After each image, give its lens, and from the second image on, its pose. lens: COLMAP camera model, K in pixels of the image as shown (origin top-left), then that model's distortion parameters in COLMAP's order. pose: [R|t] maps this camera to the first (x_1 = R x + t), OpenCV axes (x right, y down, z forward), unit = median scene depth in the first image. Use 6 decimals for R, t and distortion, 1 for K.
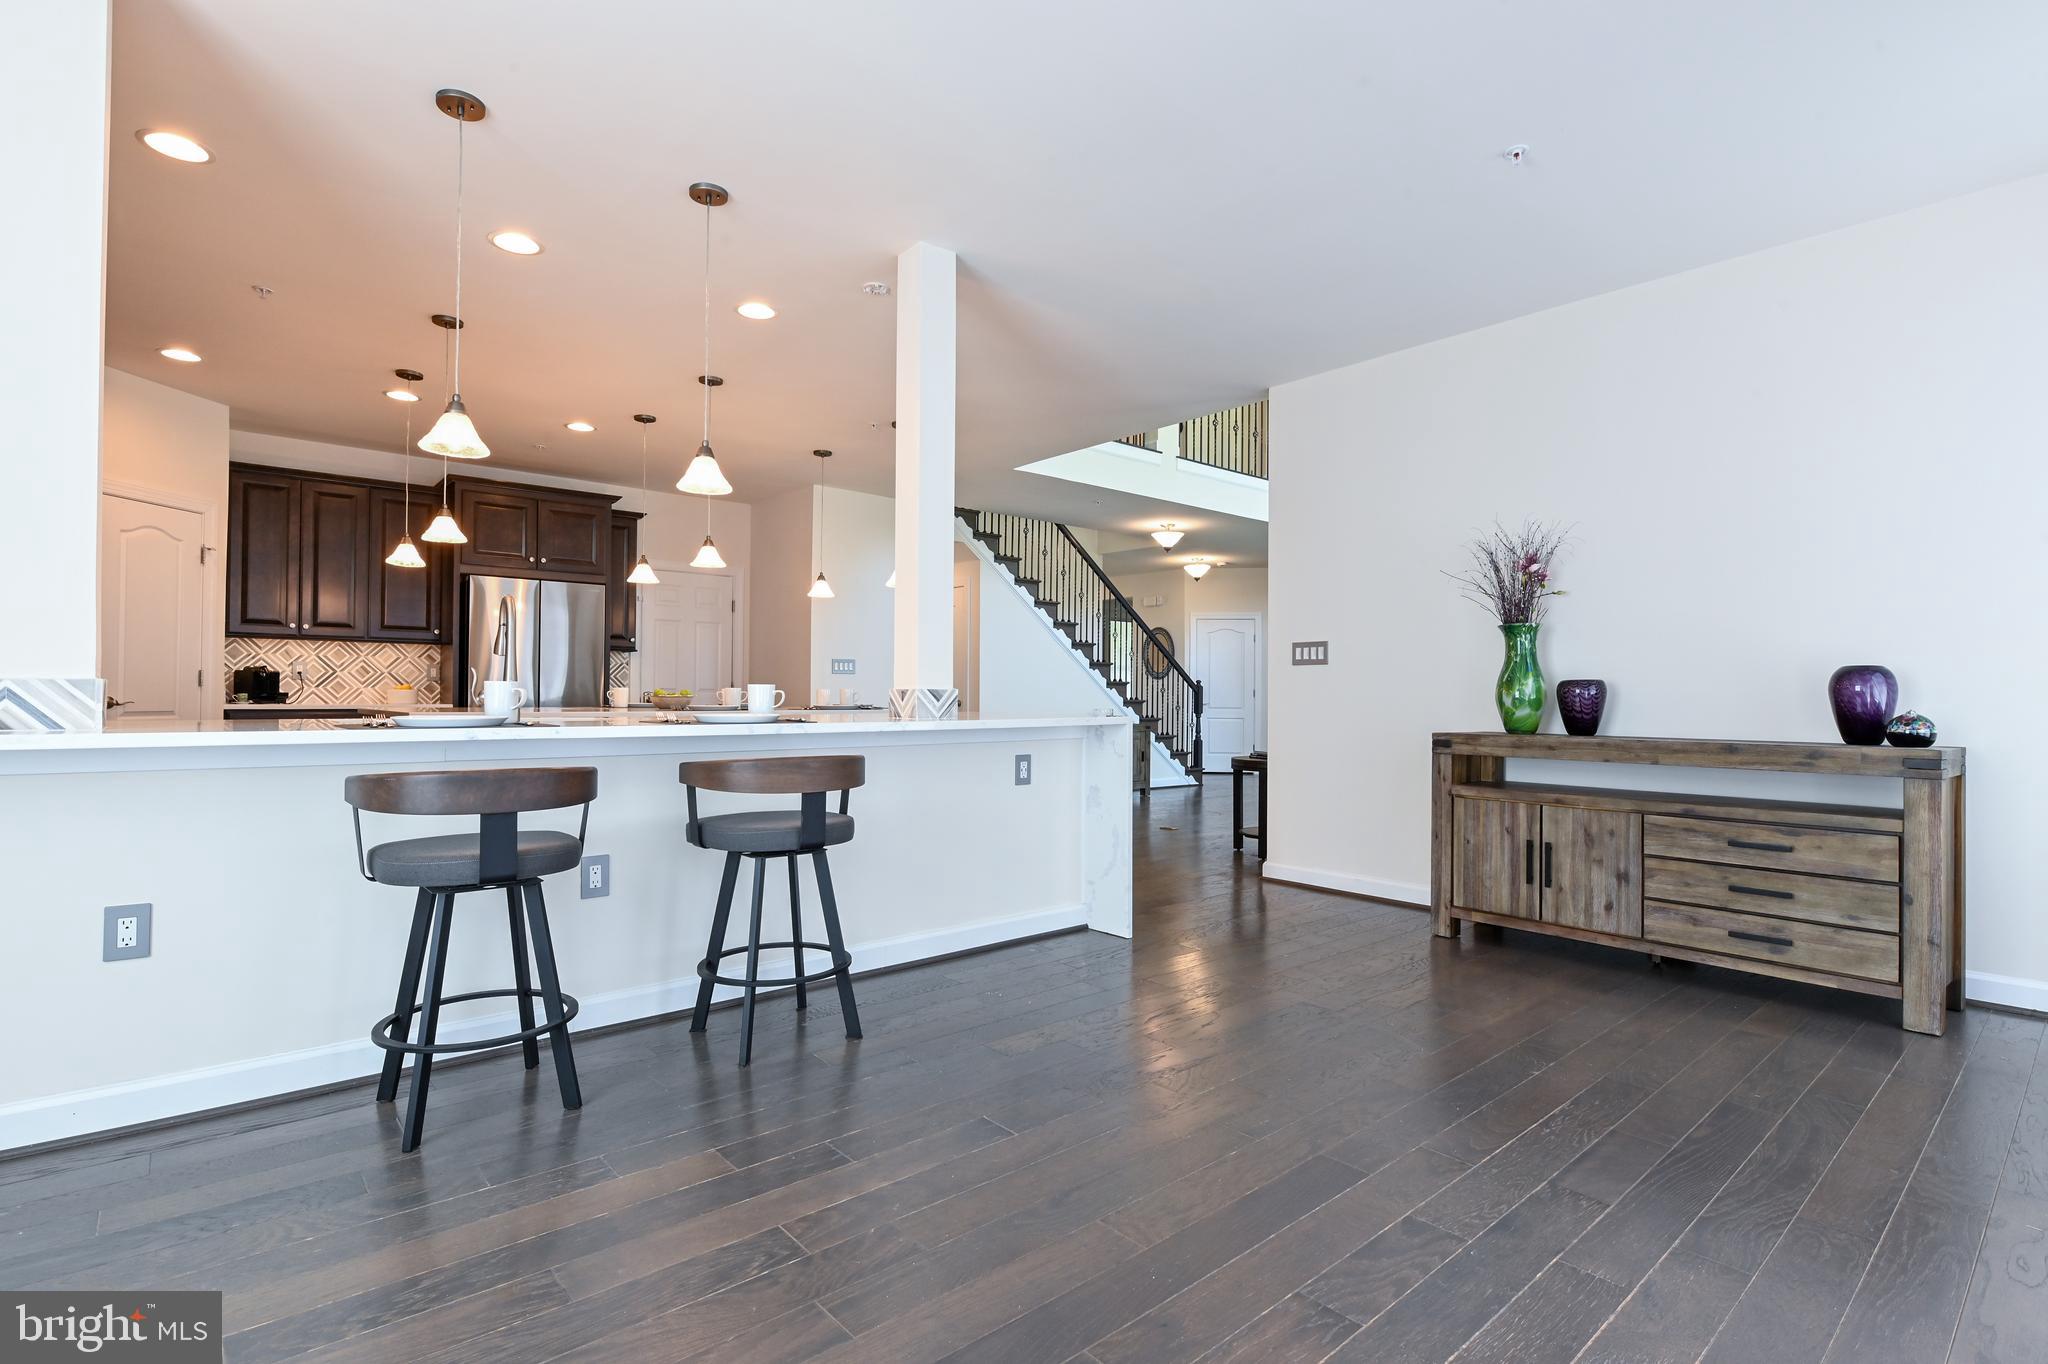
lens RADIAL K [[968.0, 0, 1024.0], [0, 968.0, 682.0], [0, 0, 1]] dist [0.000006, -0.000055]
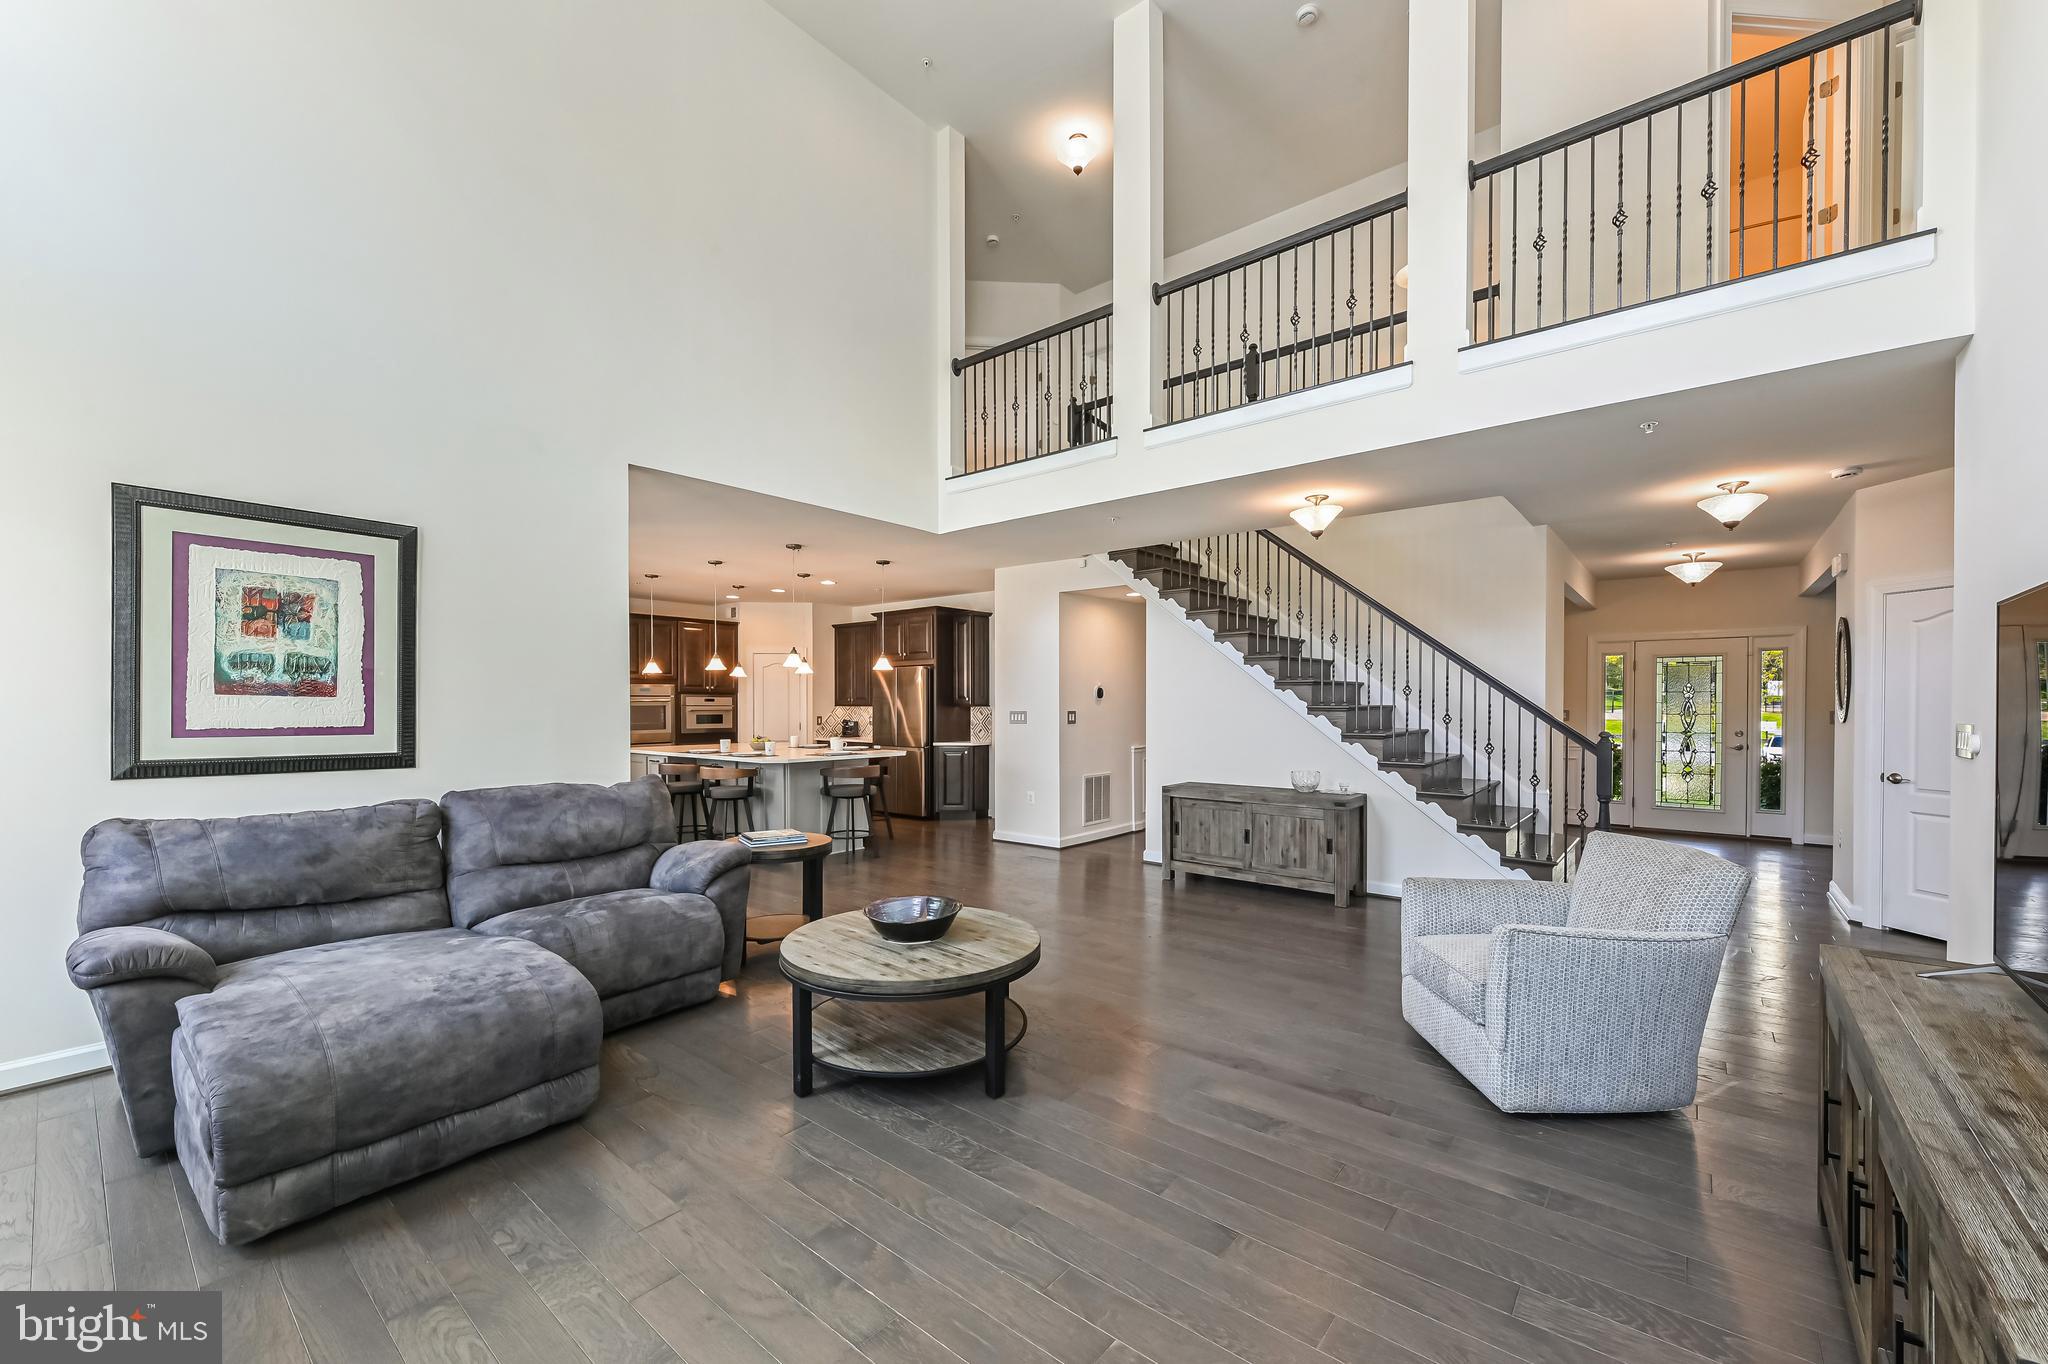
lens RADIAL K [[808.6, 0, 1031.4], [0, 808.6, 707.3], [0, 0, 1]] dist [-0.002776, -0.000276]
pose [[0.171858, -0.002699, -0.985118, 1.675359], [0.016268, 0.999868, 0.000098, -0.061622], [0.984987, -0.016043, 0.171879, 1.828340]]
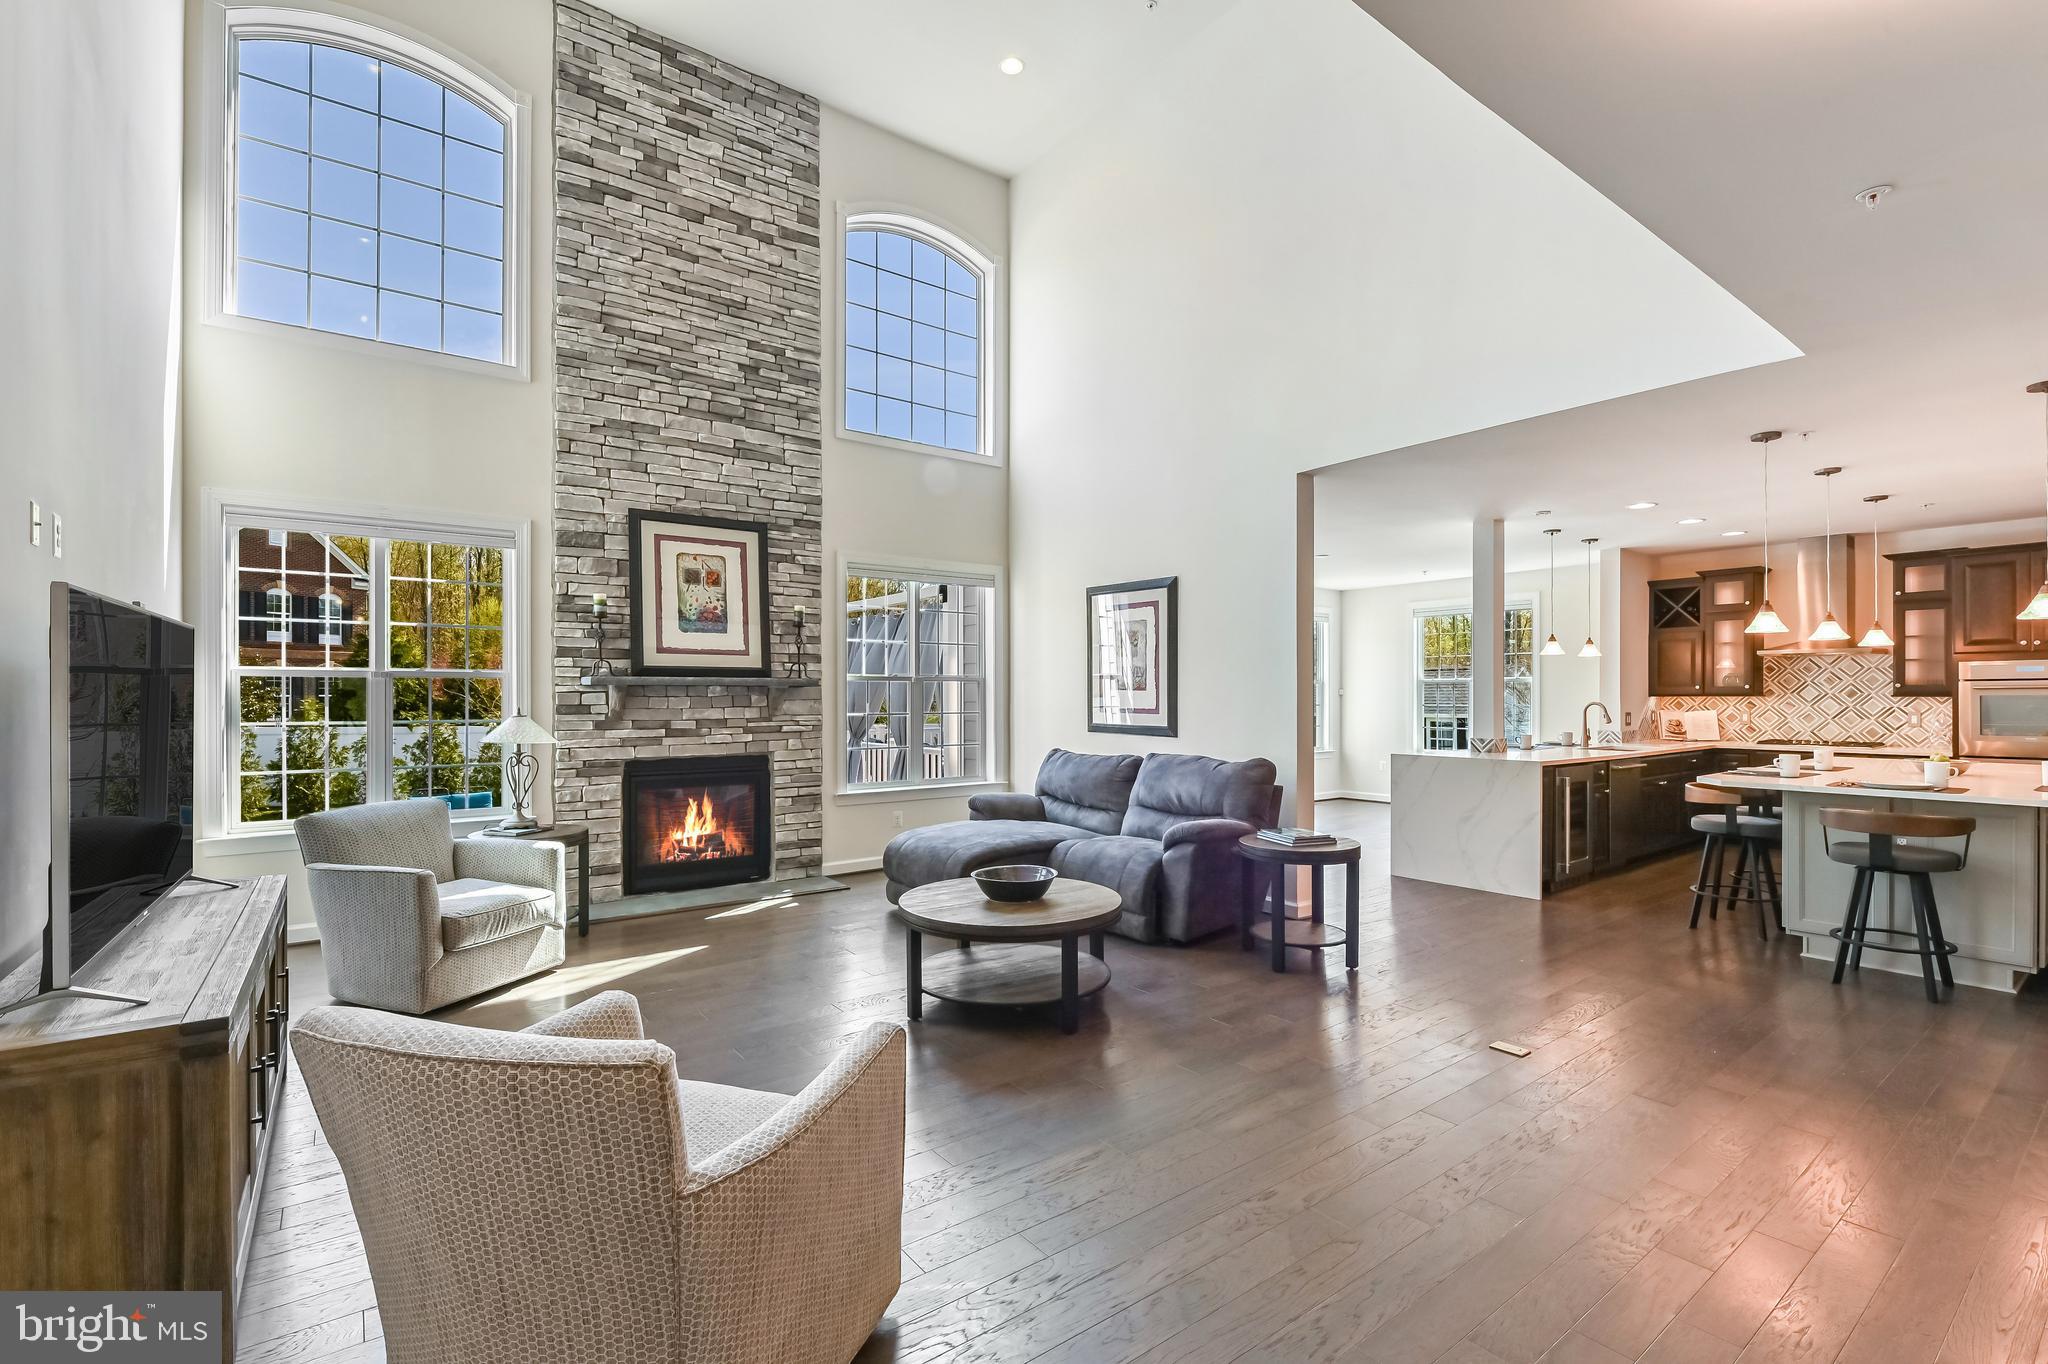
lens RADIAL K [[915.3, 0, 1013.5], [0, 915.3, 695.8], [0, 0, 1]] dist [-0.005069, -0.000803]
pose [[-0.997056, -0.003892, 0.076573, 0.706231], [-0.004985, 0.999888, -0.014086, -0.050942], [-0.076510, -0.014426, -0.996964, 2.979328]]
